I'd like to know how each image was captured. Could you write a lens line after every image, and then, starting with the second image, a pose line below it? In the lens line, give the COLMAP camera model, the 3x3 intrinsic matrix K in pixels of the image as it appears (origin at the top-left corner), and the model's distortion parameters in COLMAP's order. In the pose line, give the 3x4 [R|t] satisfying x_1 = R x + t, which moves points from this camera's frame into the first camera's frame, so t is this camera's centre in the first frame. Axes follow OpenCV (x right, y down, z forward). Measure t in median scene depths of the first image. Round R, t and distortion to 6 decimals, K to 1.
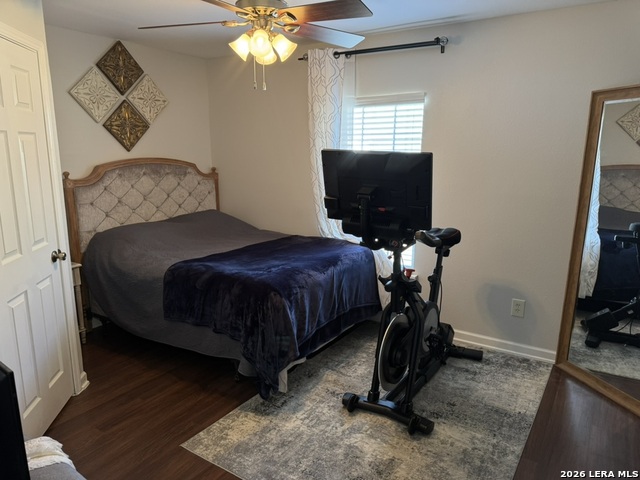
lens RADIAL K [[454.6, 0, 322.6], [0, 454.6, 238.1], [0, 0, 1]] dist [0.066937, -0.082976]
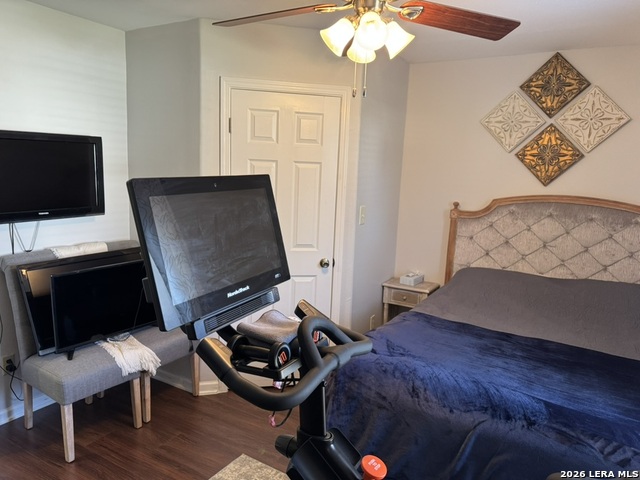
lens RADIAL K [[454.6, 0, 322.0], [0, 454.6, 245.8], [0, 0, 1]] dist [0.066937, -0.082976]
pose [[0.045954, 0.166394, -0.984988, 0.389607], [-0.233992, 0.960390, 0.151322, -0.121797], [0.971152, 0.223526, 0.083068, 0.590359]]
